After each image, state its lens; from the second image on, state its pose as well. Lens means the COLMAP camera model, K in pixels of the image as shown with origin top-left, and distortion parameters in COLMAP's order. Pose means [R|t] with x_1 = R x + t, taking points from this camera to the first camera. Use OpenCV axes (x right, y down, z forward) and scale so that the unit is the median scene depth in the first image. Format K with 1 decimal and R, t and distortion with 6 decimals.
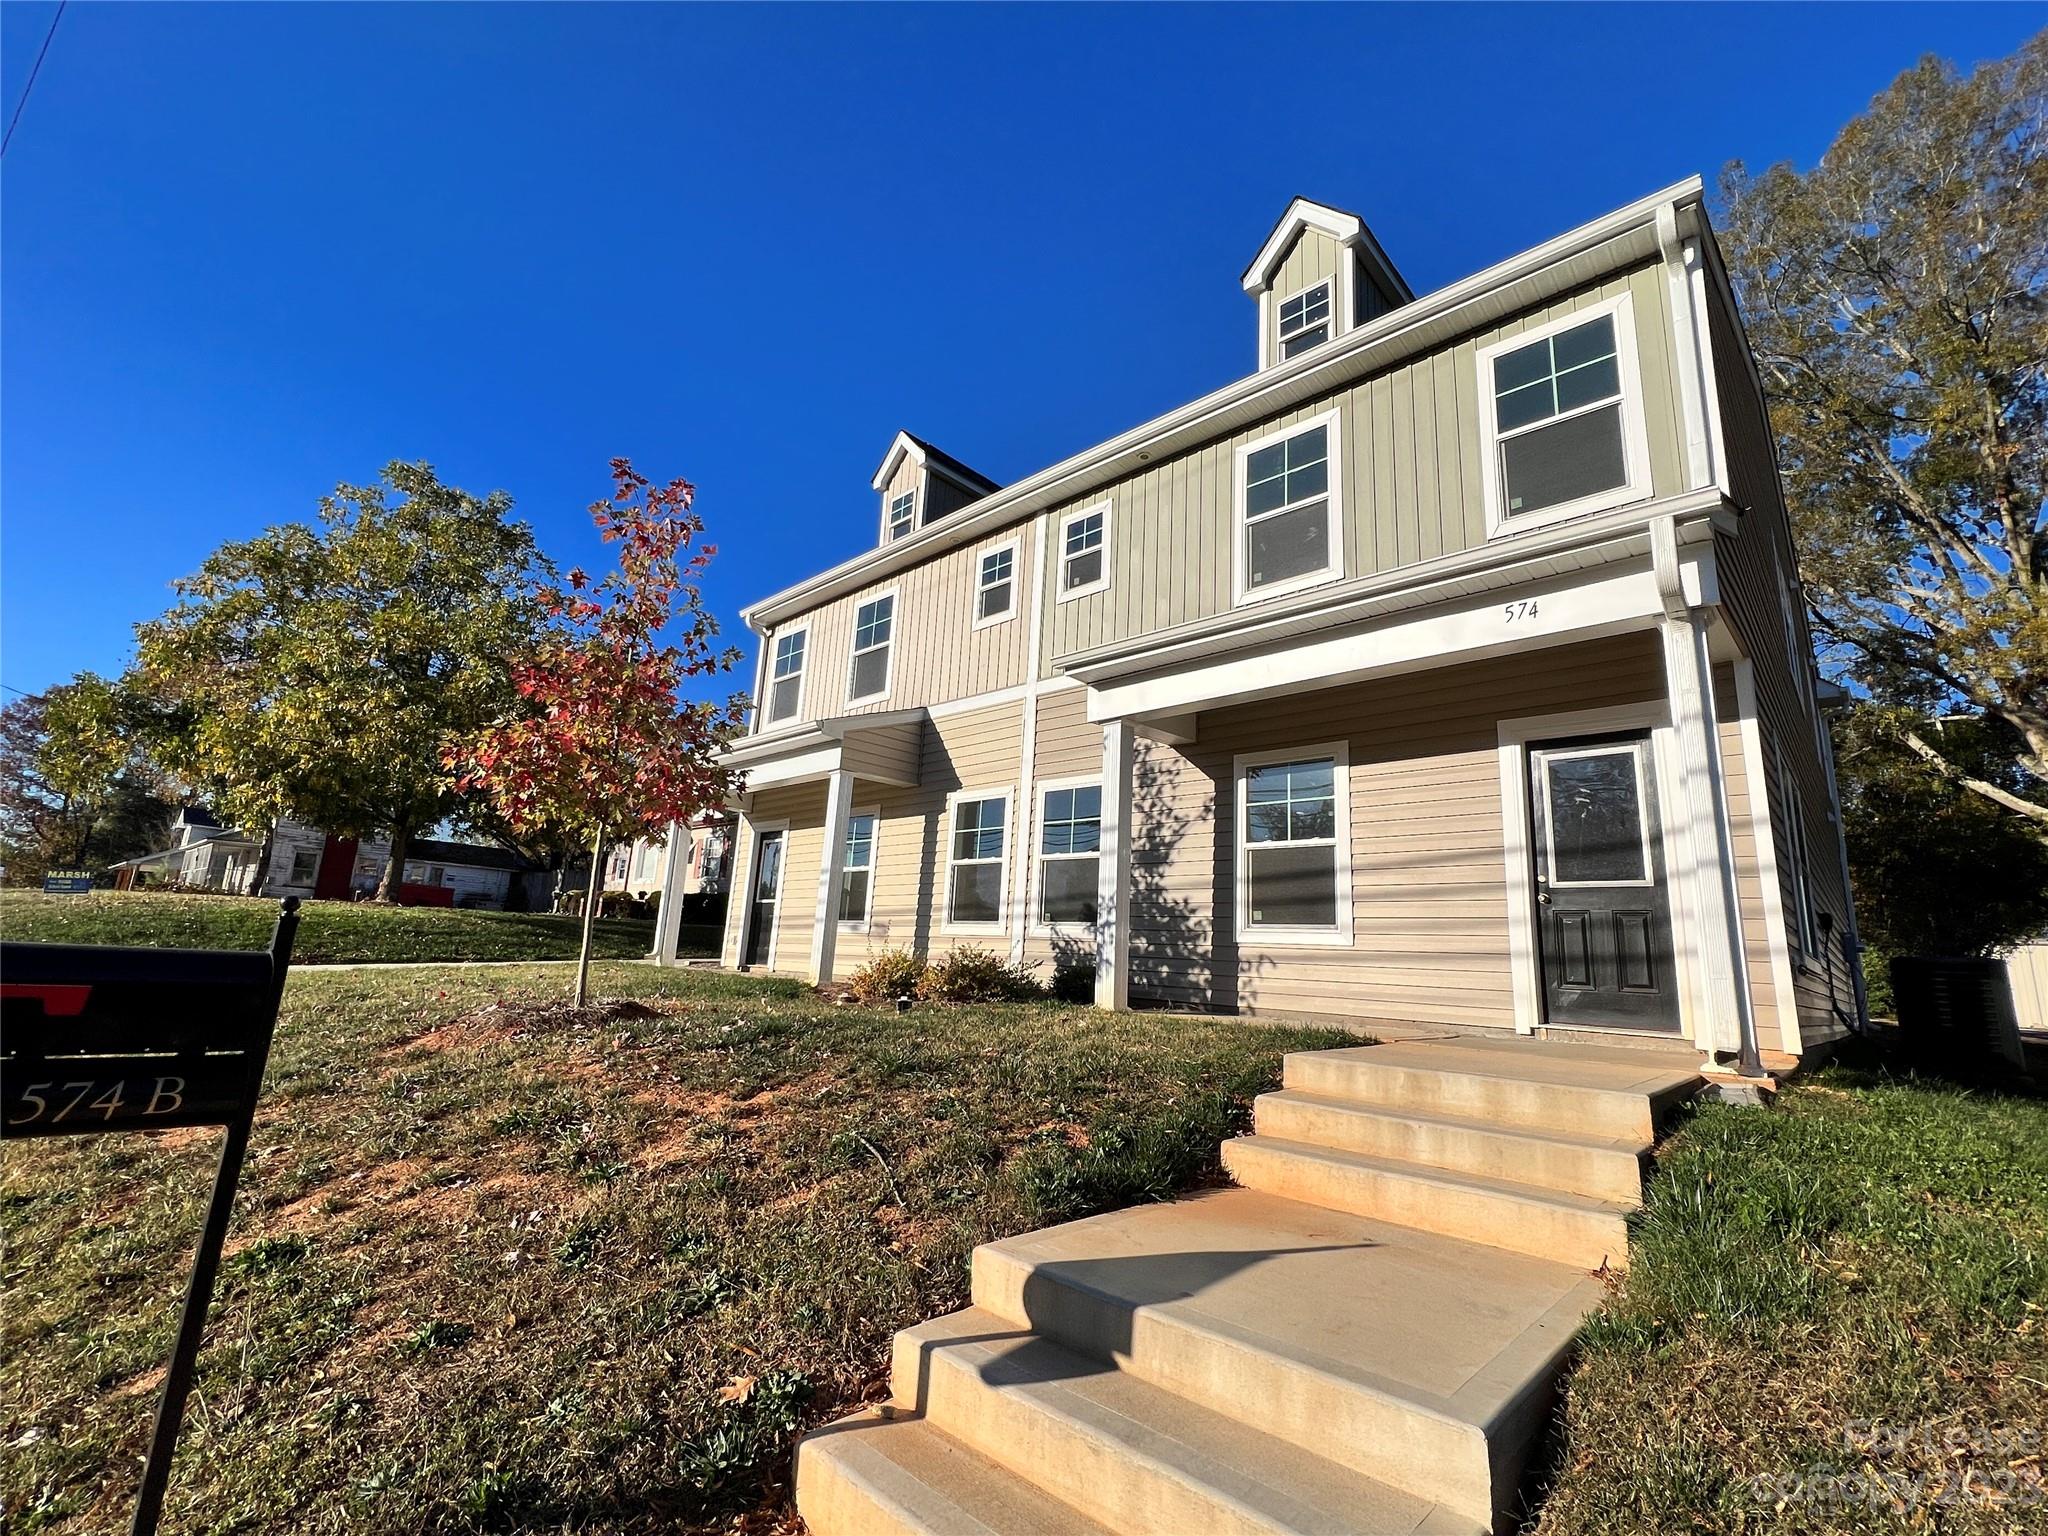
lens RADIAL K [[890.5, 0, 1024.0], [0, 890.5, 768.0], [0, 0, 1]] dist [0.000347, 0.000434]
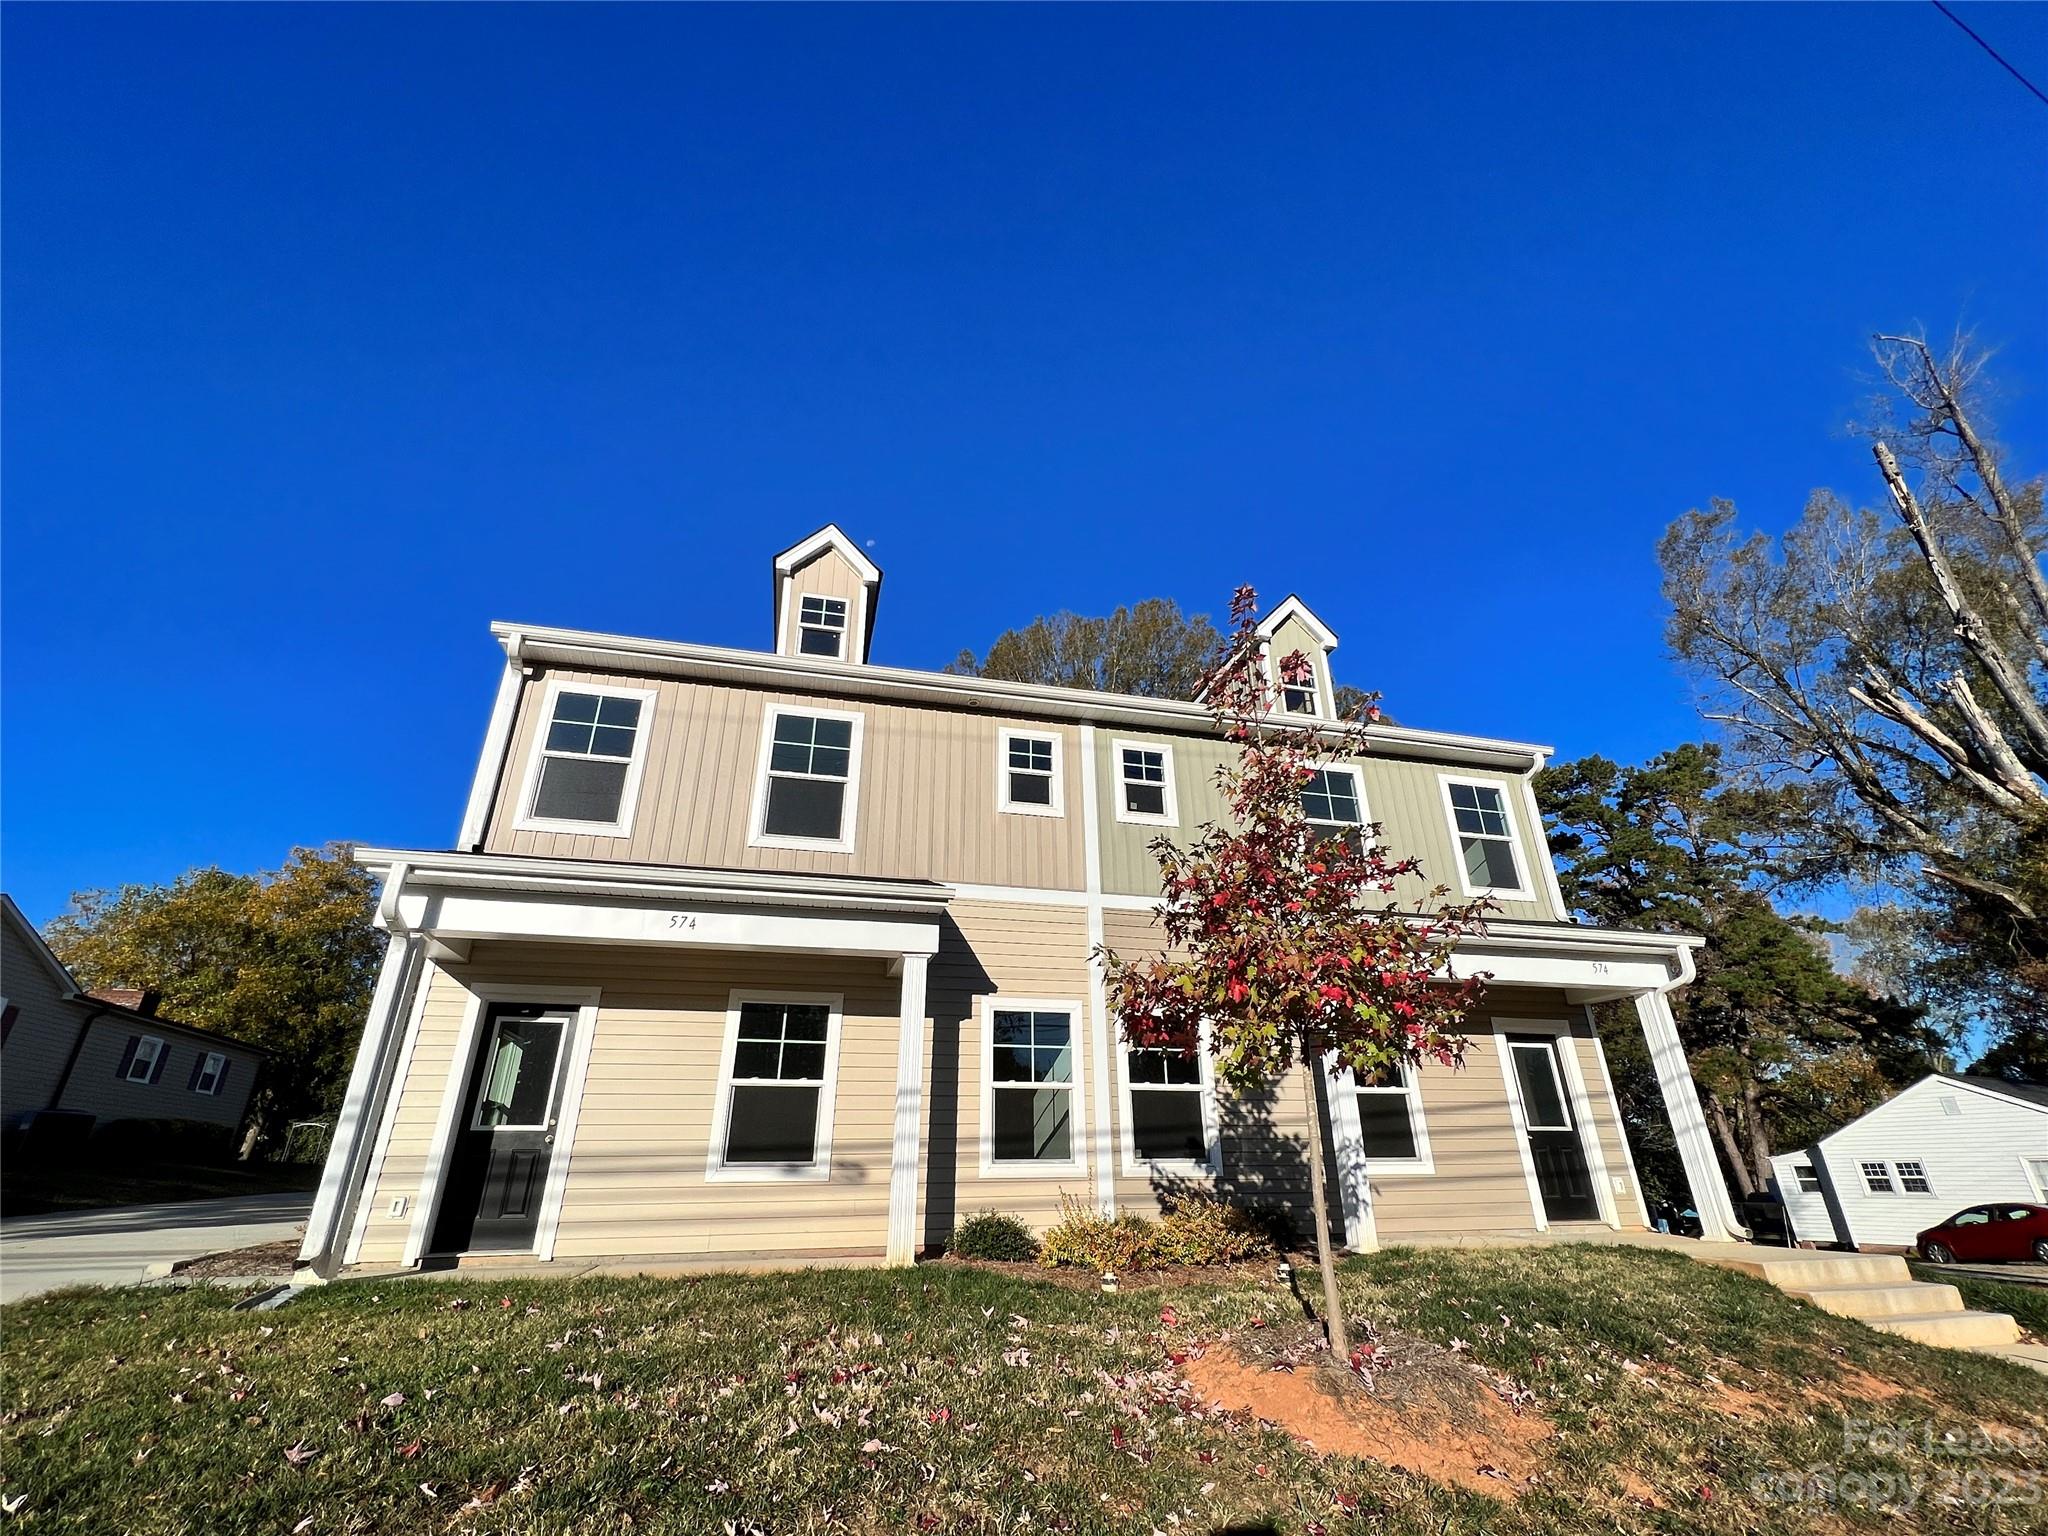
lens RADIAL K [[890.5, 0, 1024.0], [0, 890.5, 768.0], [0, 0, 1]] dist [0.000347, 0.000434]
pose [[0.535106, 0.293966, 0.791988, -1.009628], [-0.147465, 0.955613, -0.255065, 0.039496], [-0.831815, 0.019696, 0.554704, 0.624185]]
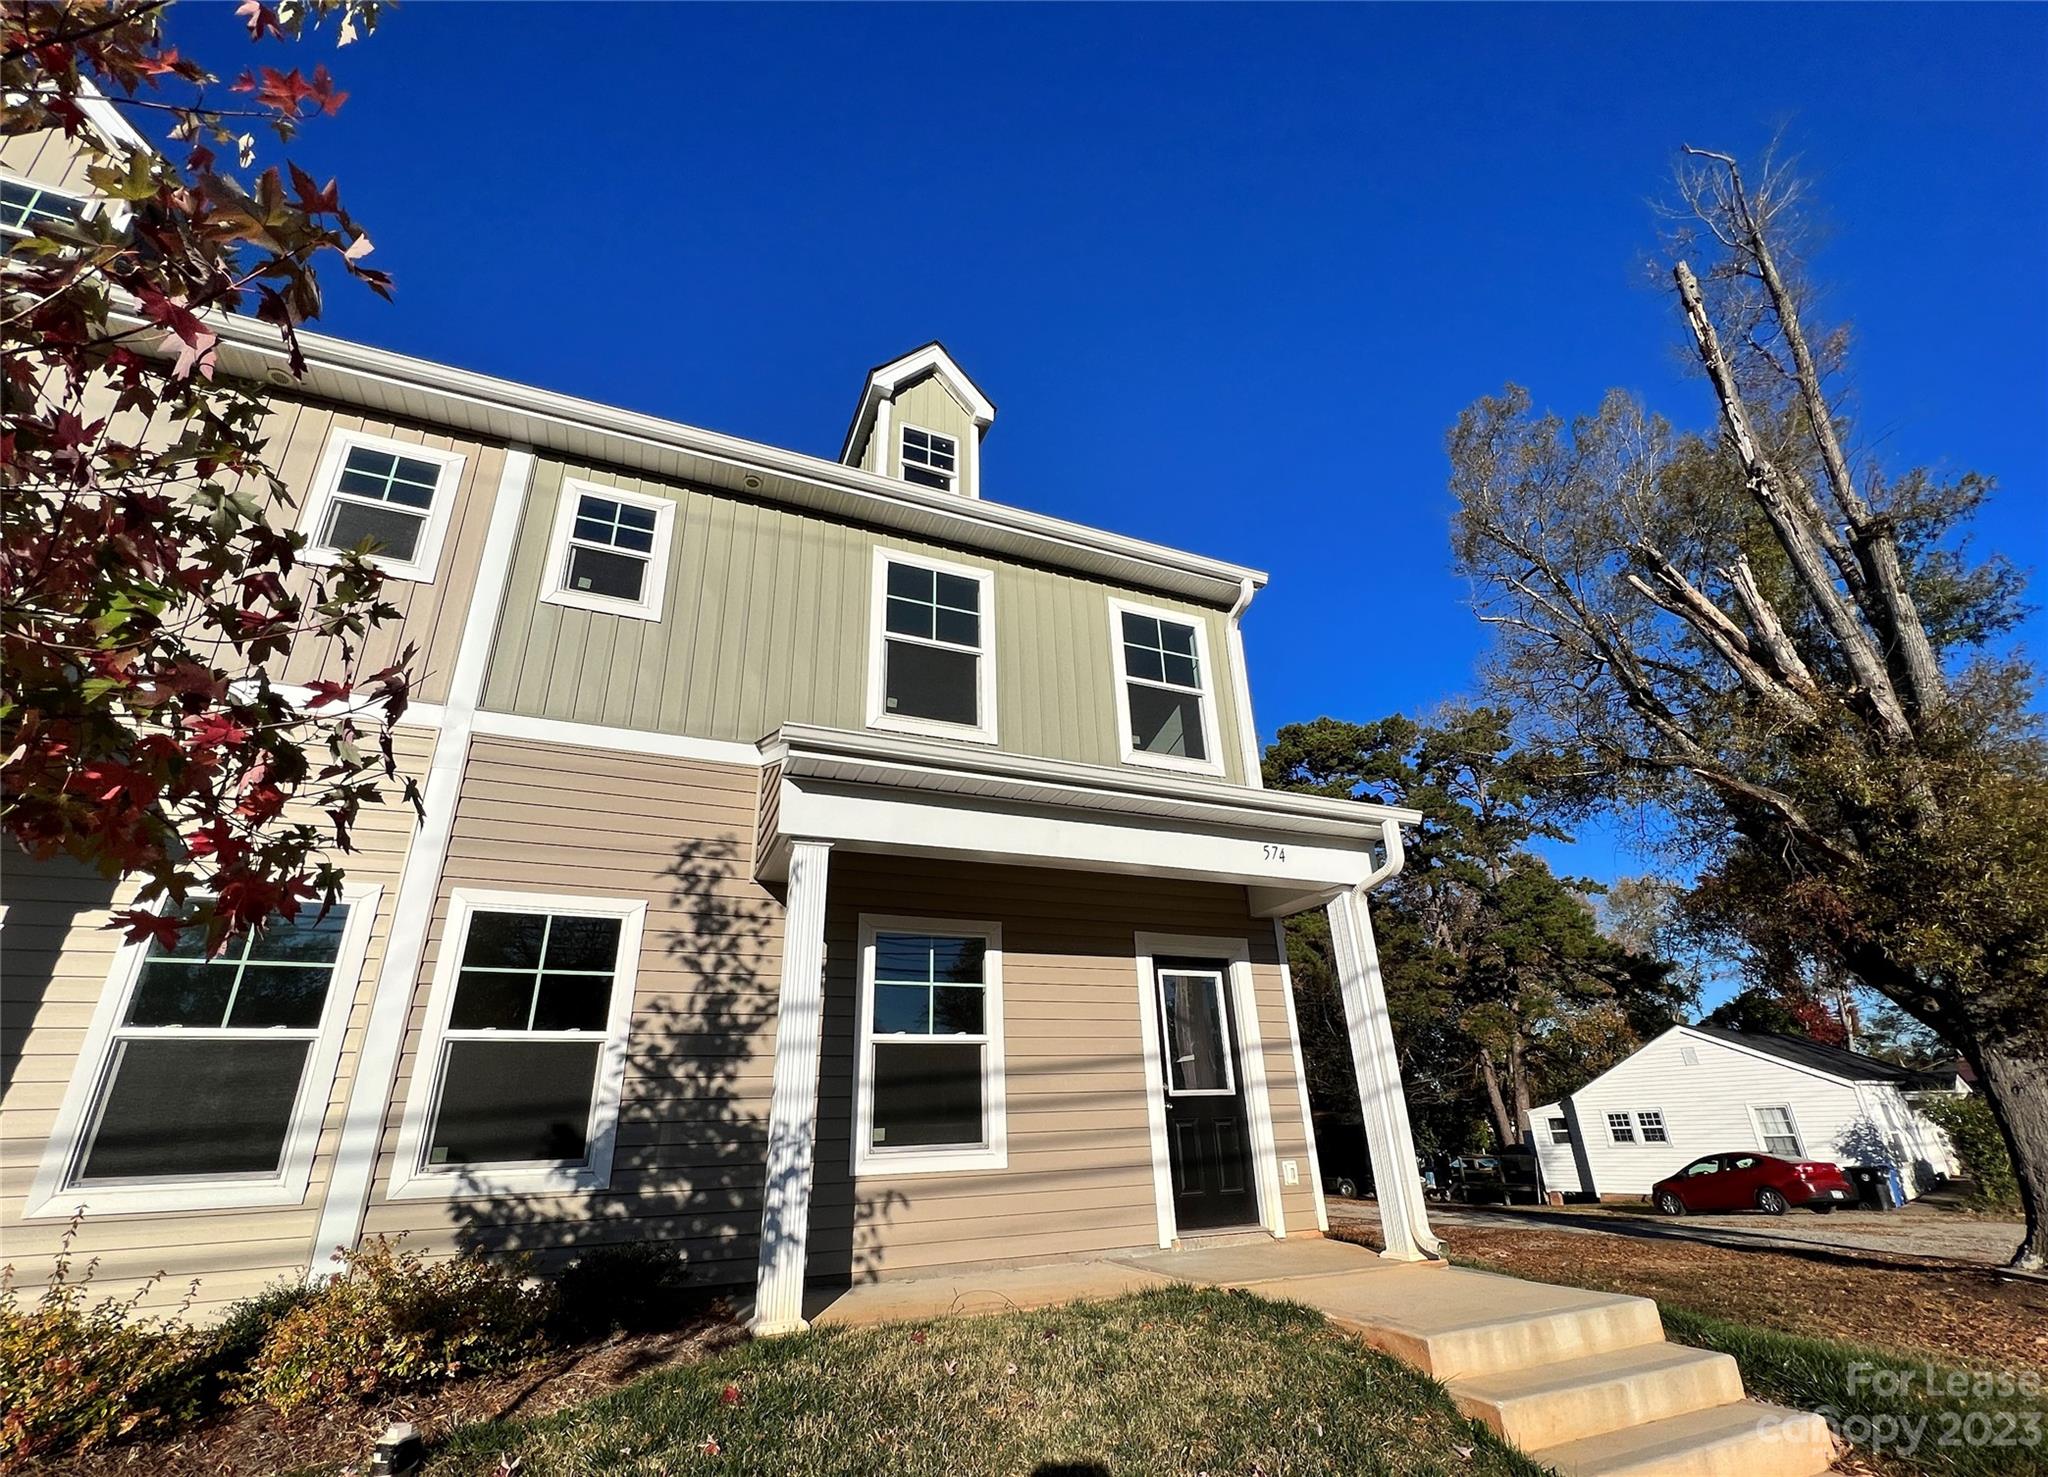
lens RADIAL K [[879.5, 0, 1030.1], [0, 879.5, 771.6], [0, 0, 1]] dist [-0.000015, -0.000213]
pose [[0.394397, 0.282685, 0.874380, -0.387387], [-0.146420, 0.958685, -0.243896, 0.030715], [-0.907200, -0.031835, 0.419493, 0.525355]]
